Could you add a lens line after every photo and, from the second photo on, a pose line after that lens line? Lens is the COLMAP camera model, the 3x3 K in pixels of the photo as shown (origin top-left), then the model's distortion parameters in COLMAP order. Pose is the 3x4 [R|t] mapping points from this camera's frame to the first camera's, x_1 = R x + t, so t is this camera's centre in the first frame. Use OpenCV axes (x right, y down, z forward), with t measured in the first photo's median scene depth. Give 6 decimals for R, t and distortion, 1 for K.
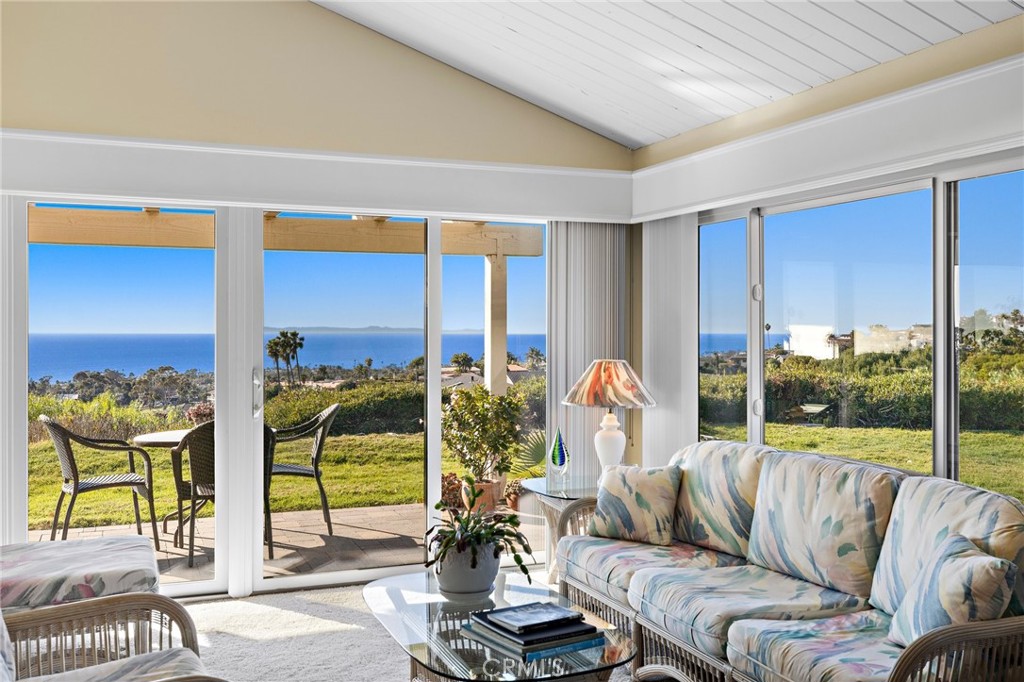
lens RADIAL K [[994.1, 0, 500.2], [0, 994.1, 332.9], [0, 0, 1]] dist [-0.000461, 0.000000]
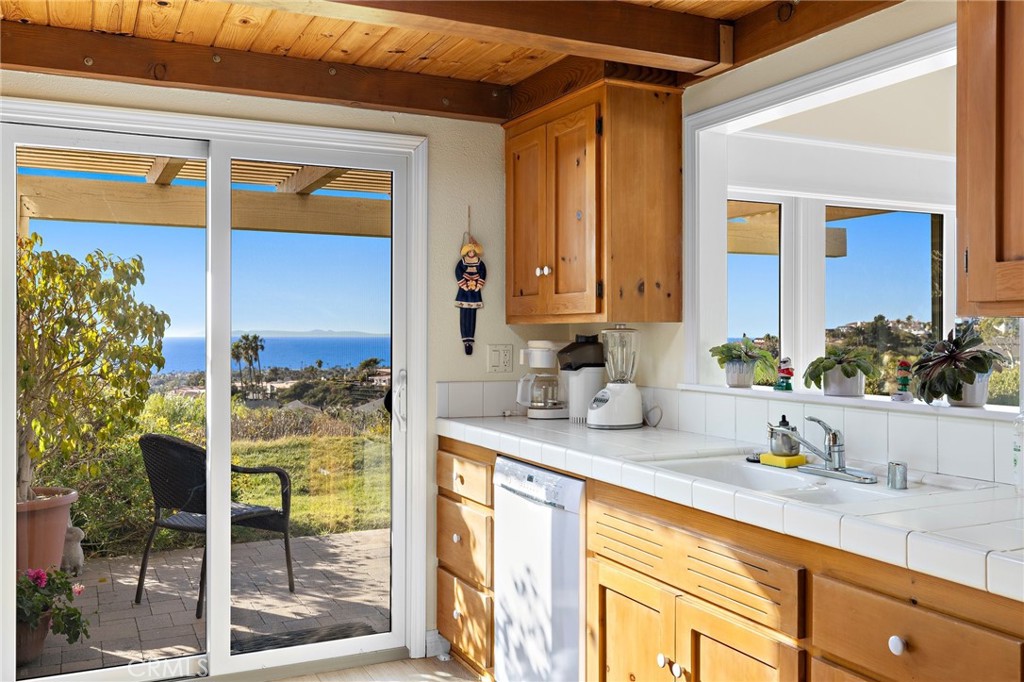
lens RADIAL K [[926.4, 0, 515.1], [0, 926.4, 336.4], [0, 0, 1]] dist [-0.003671, 0.009090]
pose [[0.997087, 0.001047, 0.076260, -0.690875], [-0.001049, 0.999999, -0.000011, 0.012066], [-0.076260, -0.000069, 0.997088, 0.093987]]
